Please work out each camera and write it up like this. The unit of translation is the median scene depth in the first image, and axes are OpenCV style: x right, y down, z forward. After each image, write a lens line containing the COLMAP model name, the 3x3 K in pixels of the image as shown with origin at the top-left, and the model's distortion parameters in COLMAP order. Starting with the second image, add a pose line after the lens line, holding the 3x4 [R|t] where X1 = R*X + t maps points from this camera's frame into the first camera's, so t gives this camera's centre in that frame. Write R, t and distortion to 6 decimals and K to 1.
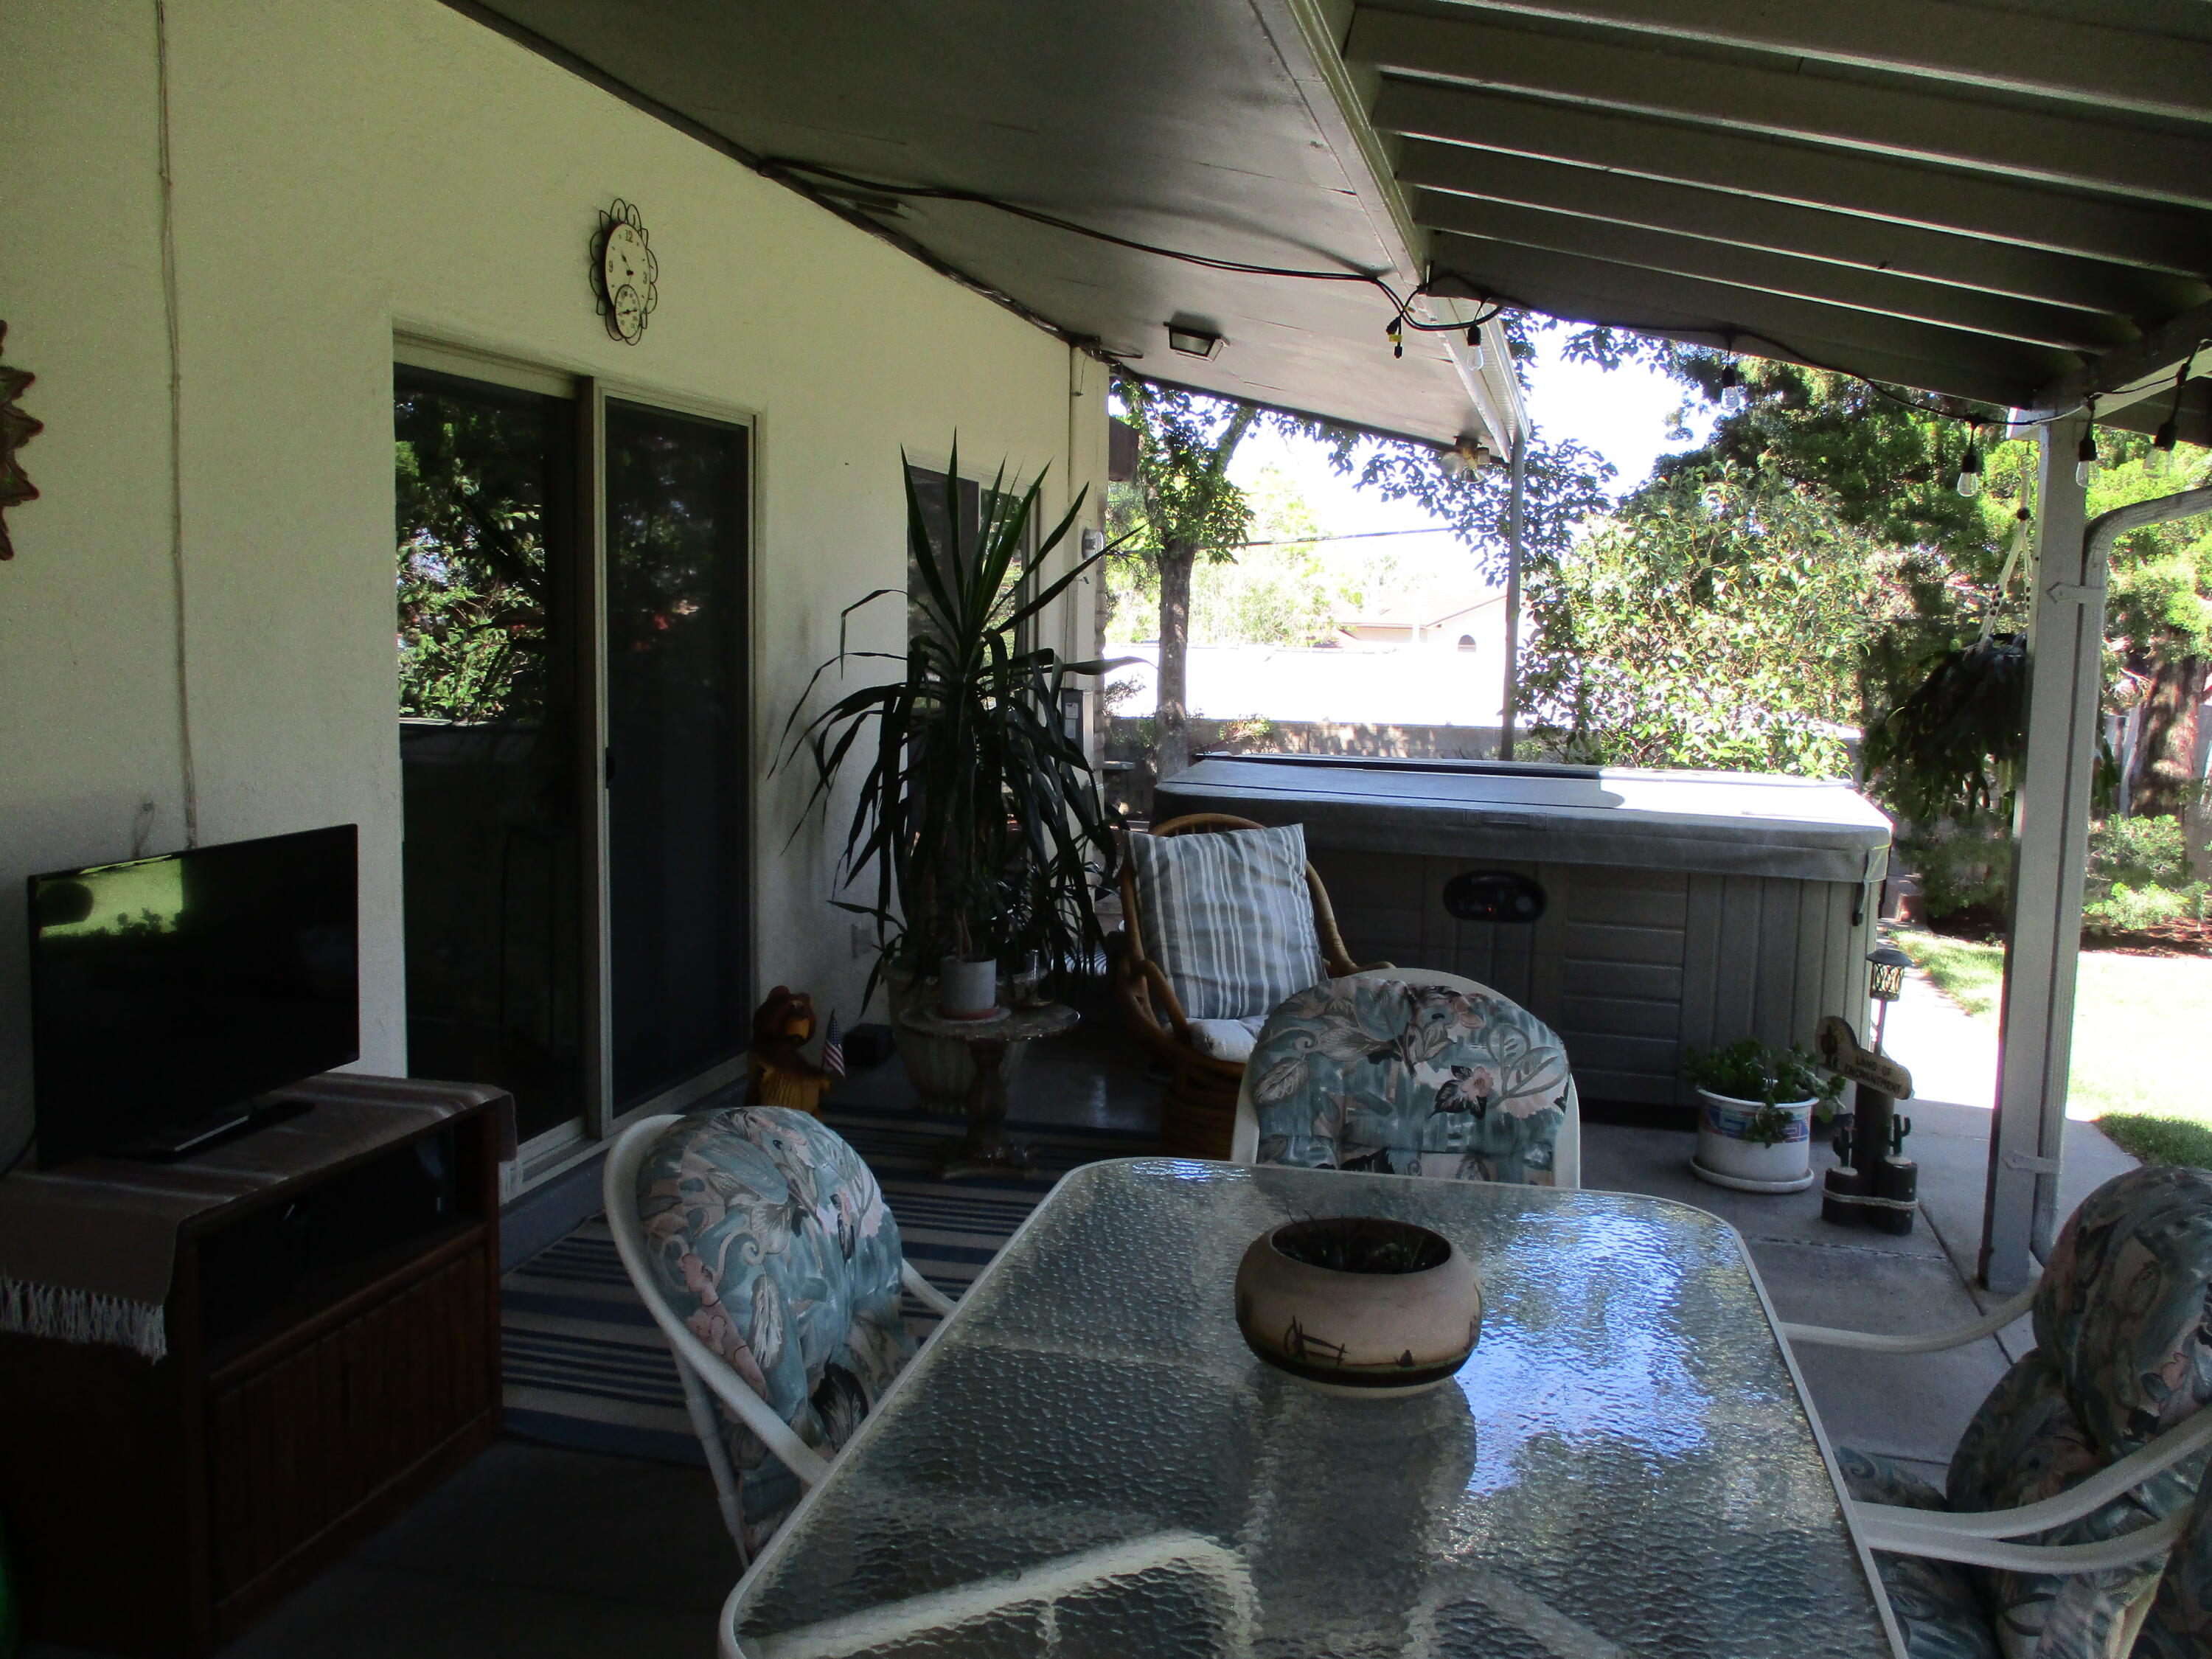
lens RADIAL K [[1841.4, 0, 1106.0], [0, 1841.4, 829.5], [0, 0, 1]] dist [-0.038490, -0.008784]
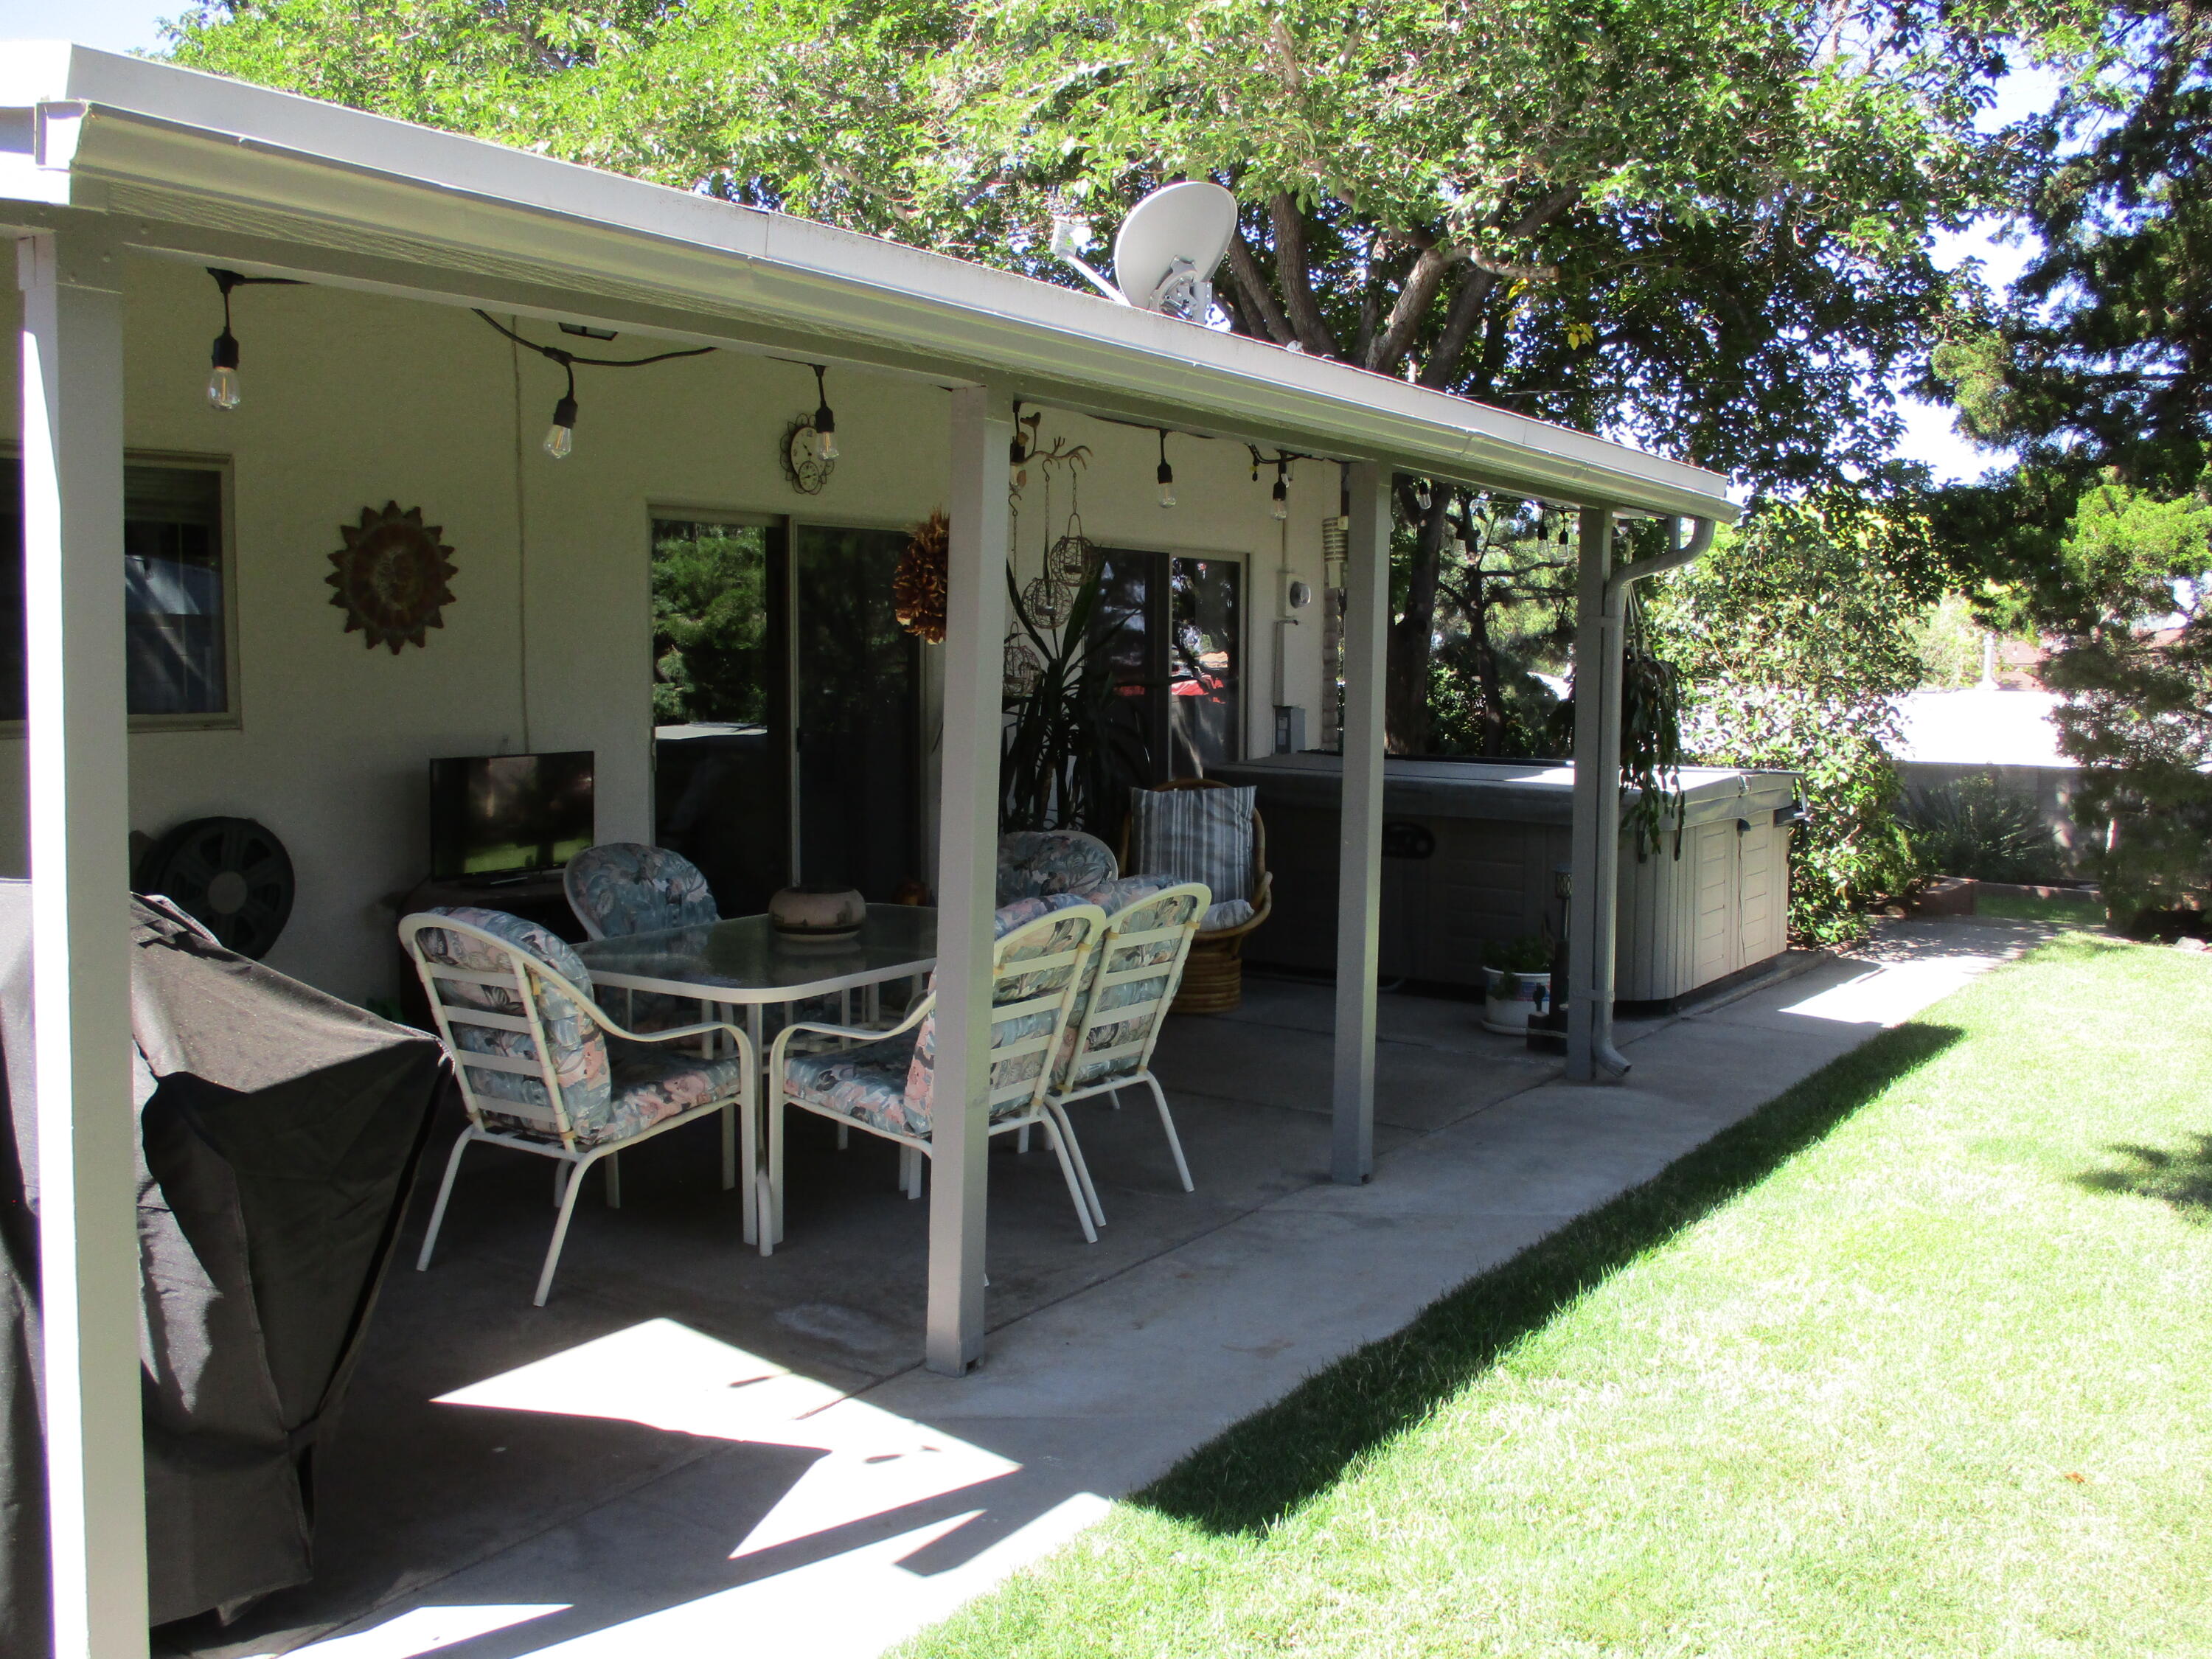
lens RADIAL K [[2044.5, 0, 1106.0], [0, 2044.5, 829.5], [0, 0, 1]] dist [-0.107874, -0.000807]
pose [[0.931330, 0.016065, -0.363822, 0.650621], [-0.028648, 0.999162, -0.029217, 0.091810], [0.363048, 0.037633, 0.931010, -0.624847]]
